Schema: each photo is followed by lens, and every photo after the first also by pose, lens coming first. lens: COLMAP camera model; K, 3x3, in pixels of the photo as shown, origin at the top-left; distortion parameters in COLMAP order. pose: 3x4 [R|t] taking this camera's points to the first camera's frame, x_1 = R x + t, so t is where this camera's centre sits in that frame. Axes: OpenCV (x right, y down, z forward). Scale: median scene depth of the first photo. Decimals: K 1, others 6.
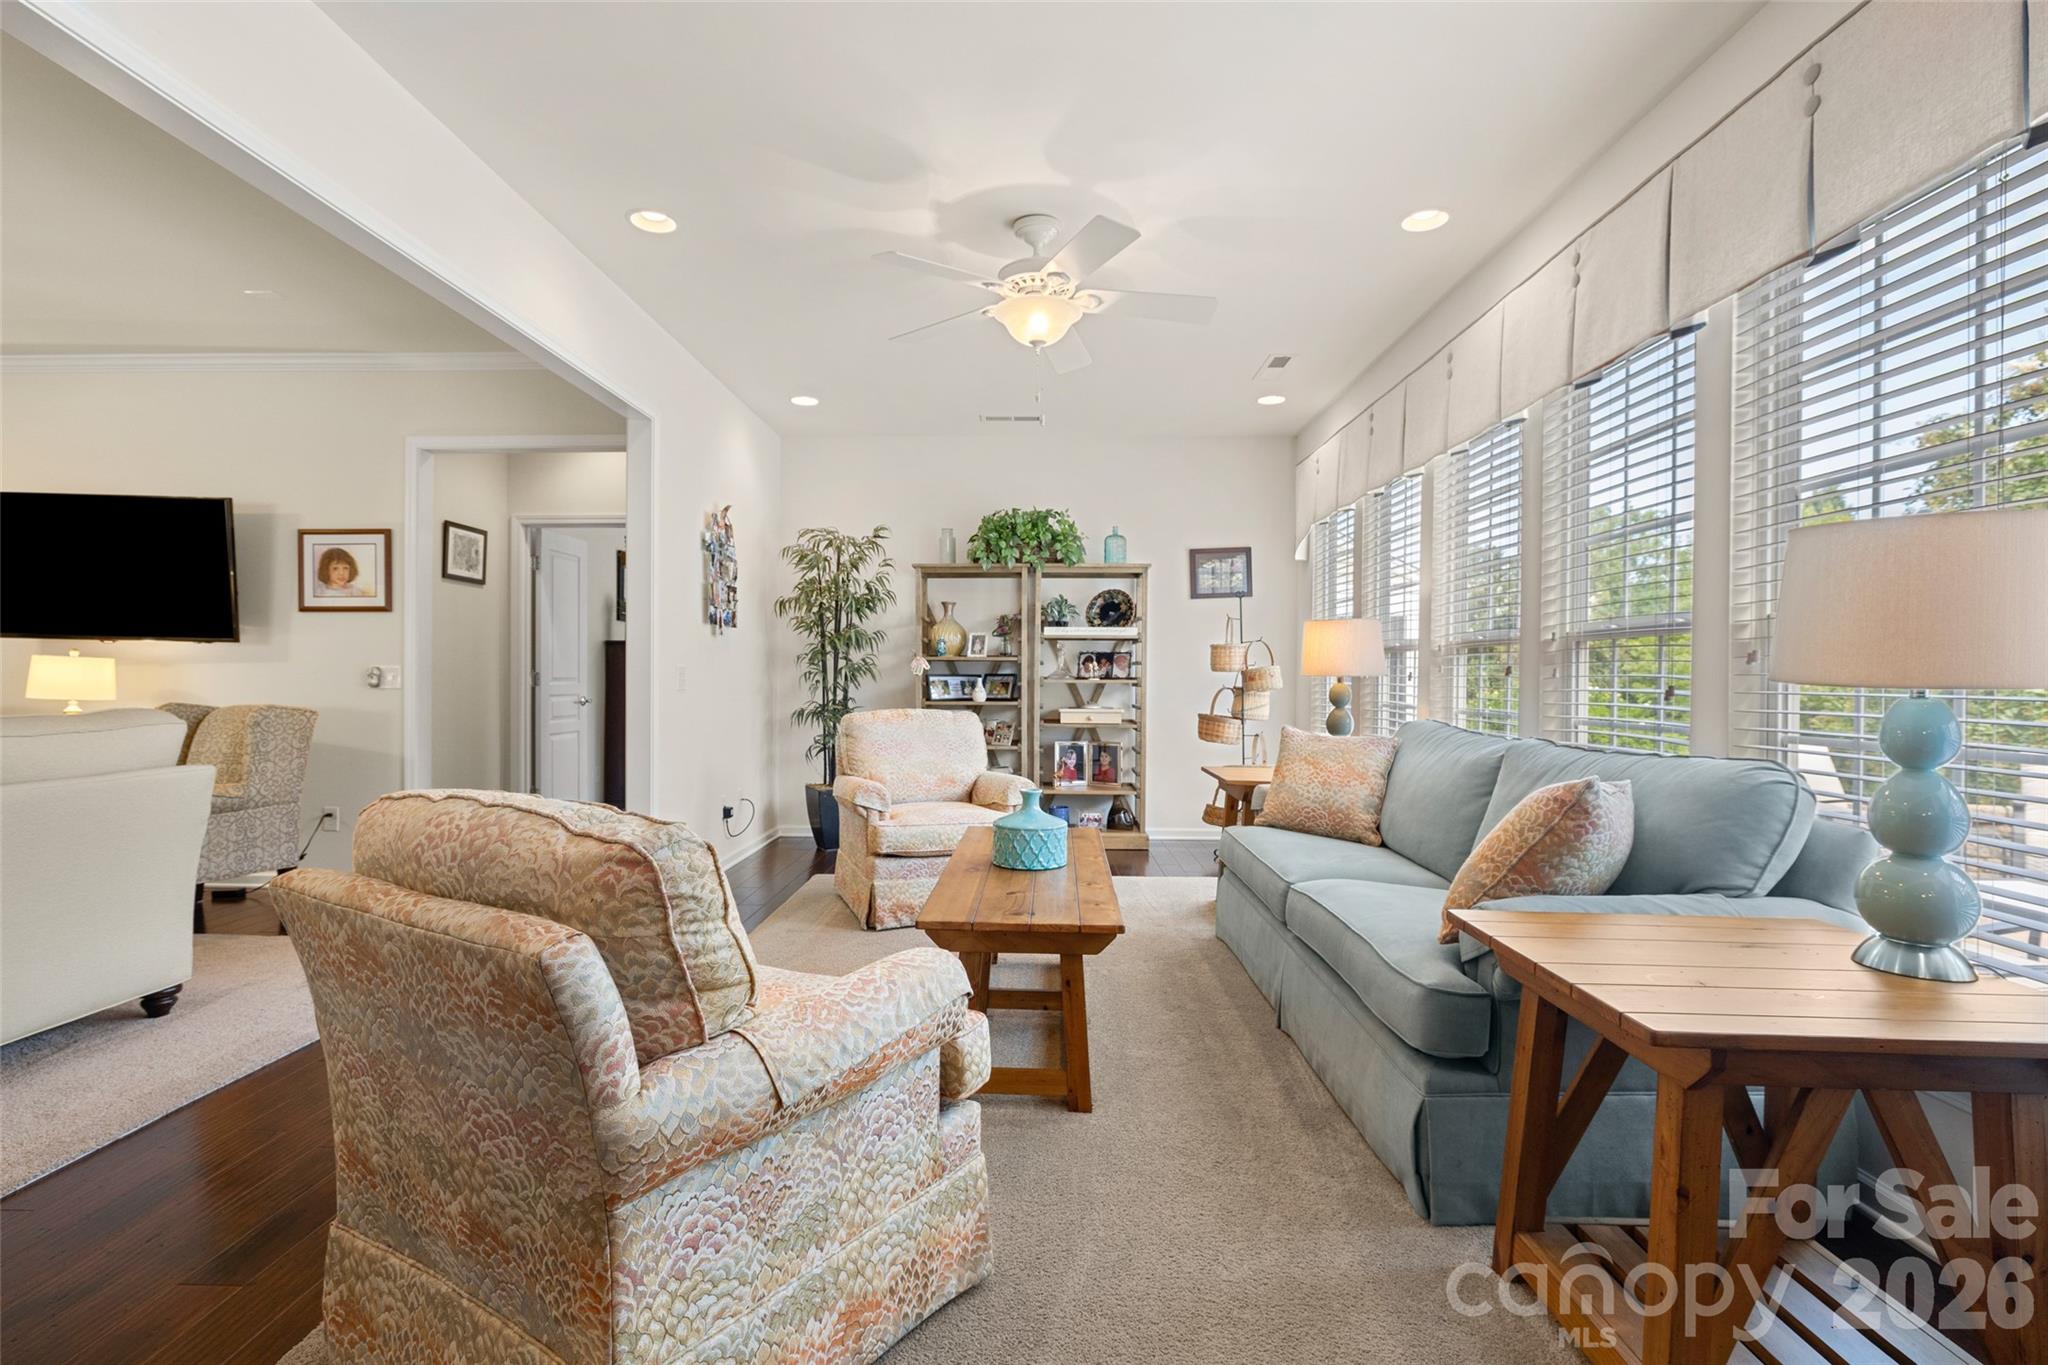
lens RADIAL K [[963.7, 0, 1020.4], [0, 963.7, 678.9], [0, 0, 1]] dist [-0.005019, 0.000654]
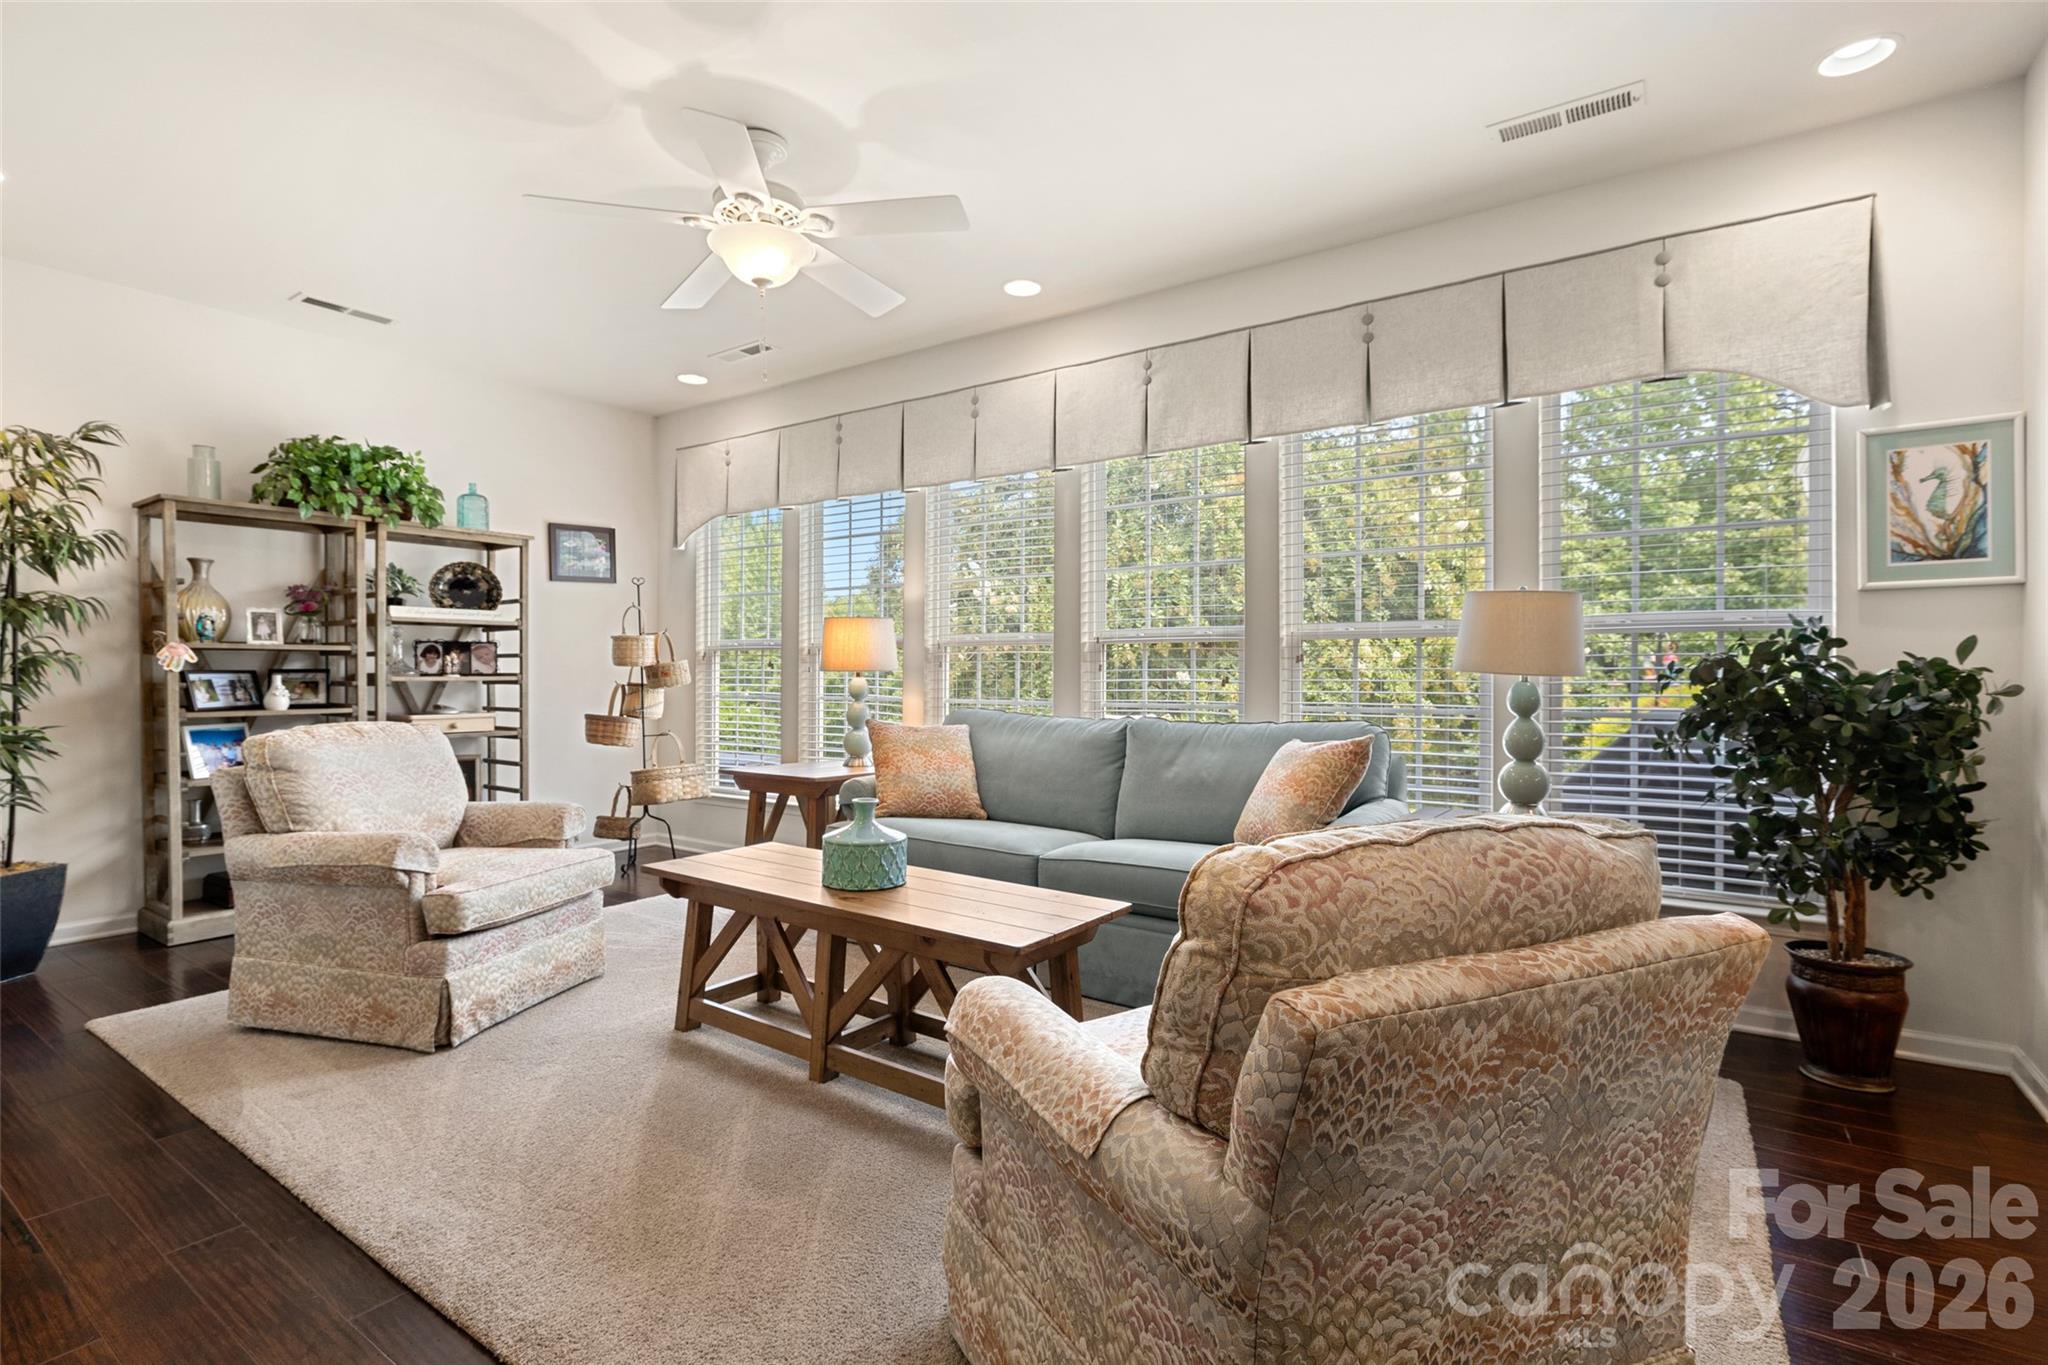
lens RADIAL K [[963.7, 0, 1020.4], [0, 963.7, 678.9], [0, 0, 1]] dist [-0.005019, 0.000654]
pose [[0.552334, -0.011974, 0.833537, -0.325487], [0.005431, 0.999927, 0.010765, -0.003160], [-0.833605, -0.001419, 0.552359, 0.192197]]
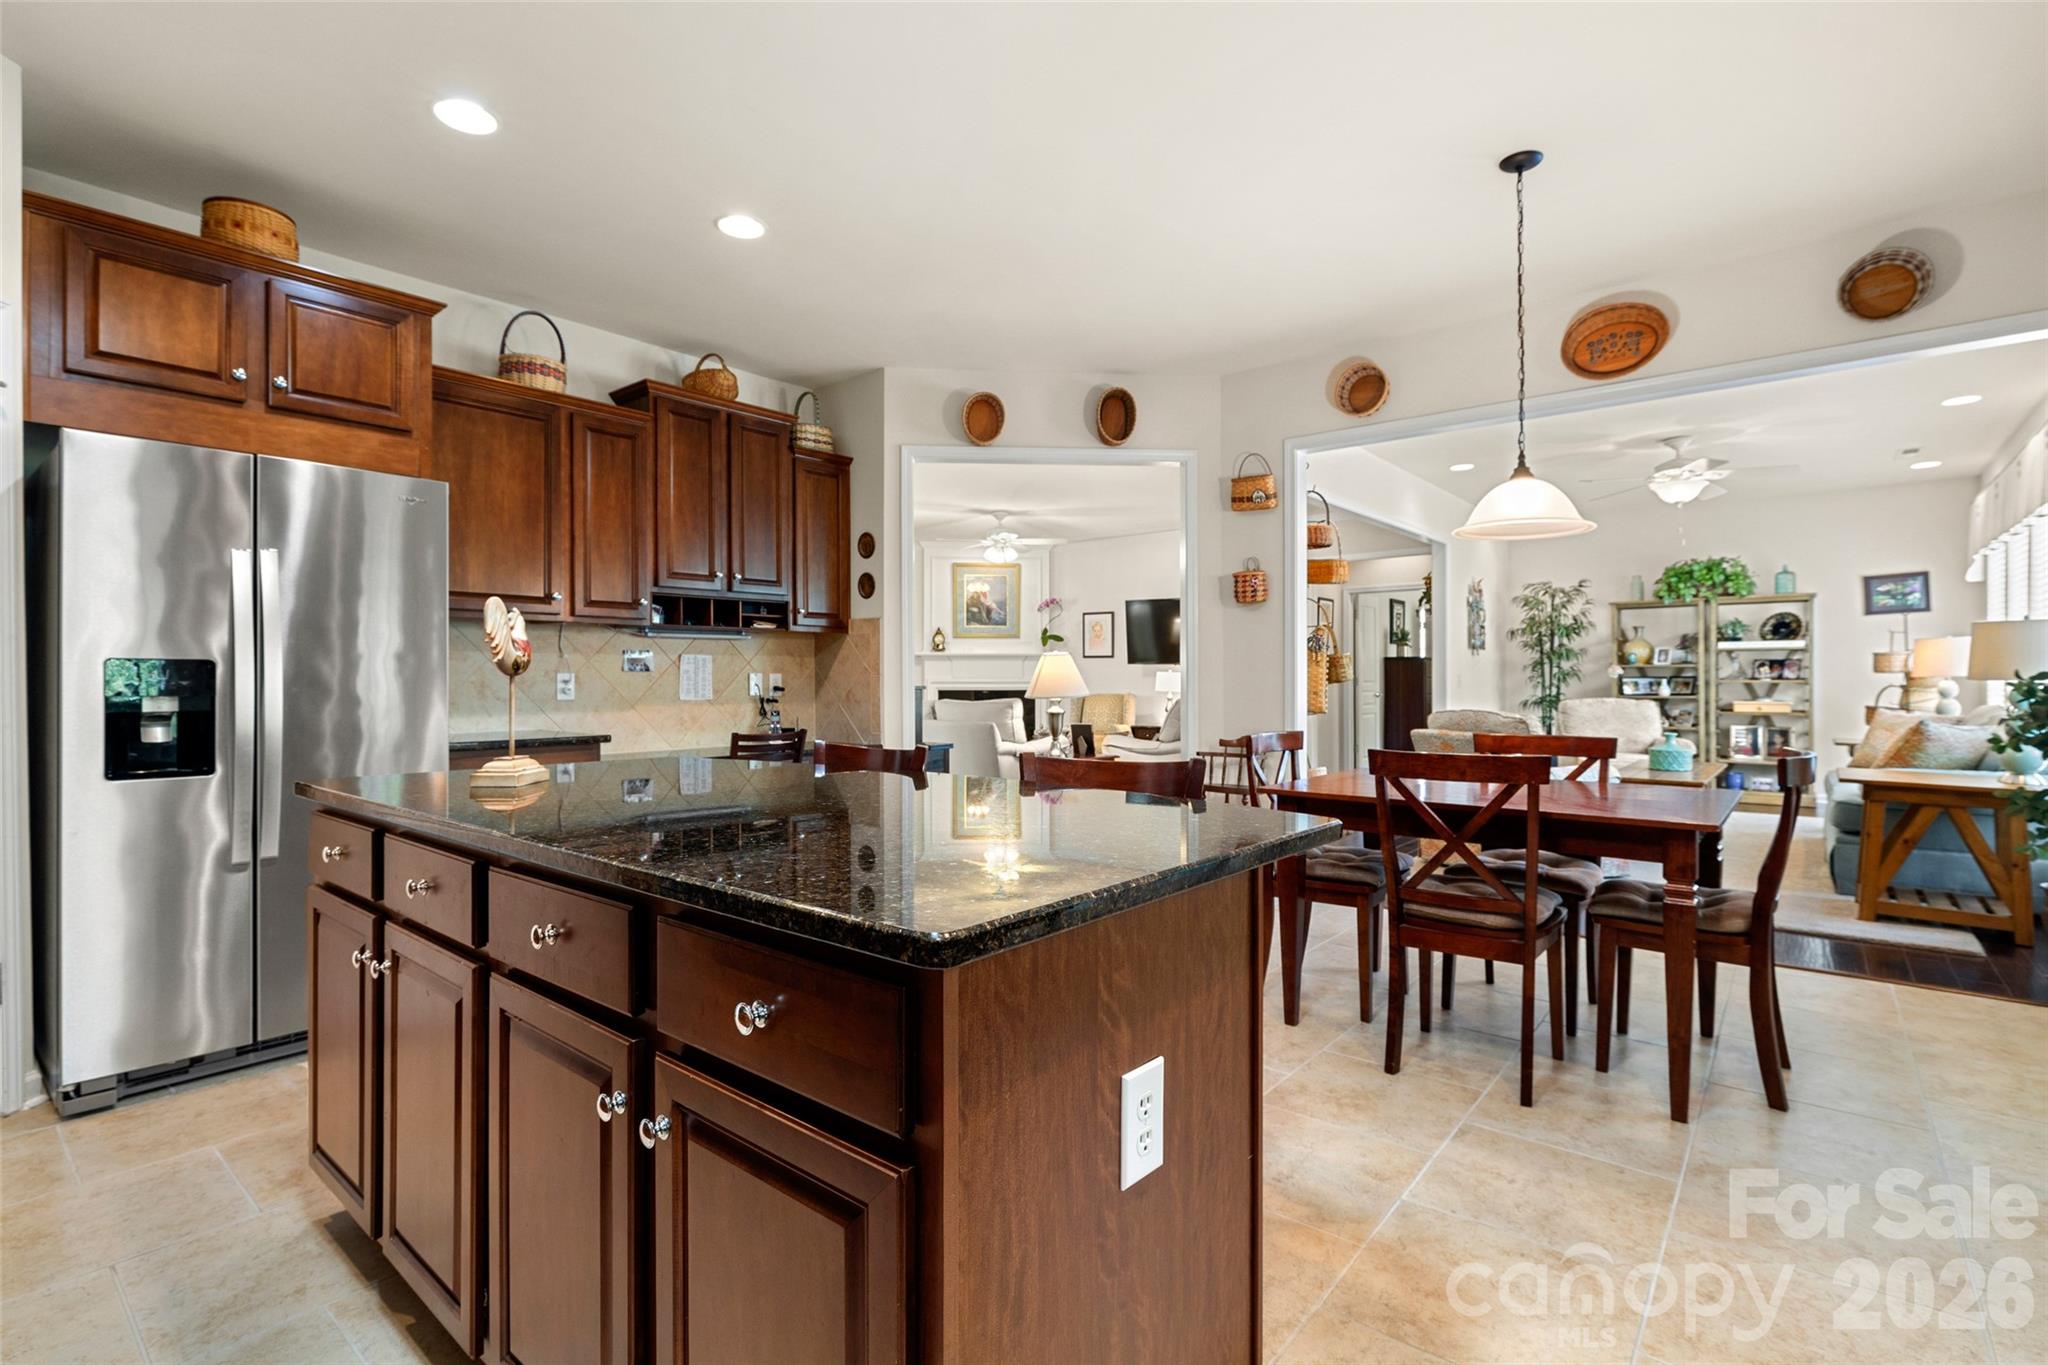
lens RADIAL K [[963.7, 0, 1020.4], [0, 963.7, 678.9], [0, 0, 1]] dist [-0.005019, 0.000654]
pose [[0.783557, -0.006979, -0.621281, 0.097422], [0.005120, 0.999975, -0.004776, 0.000346], [0.621299, 0.000561, 0.783573, -0.721314]]
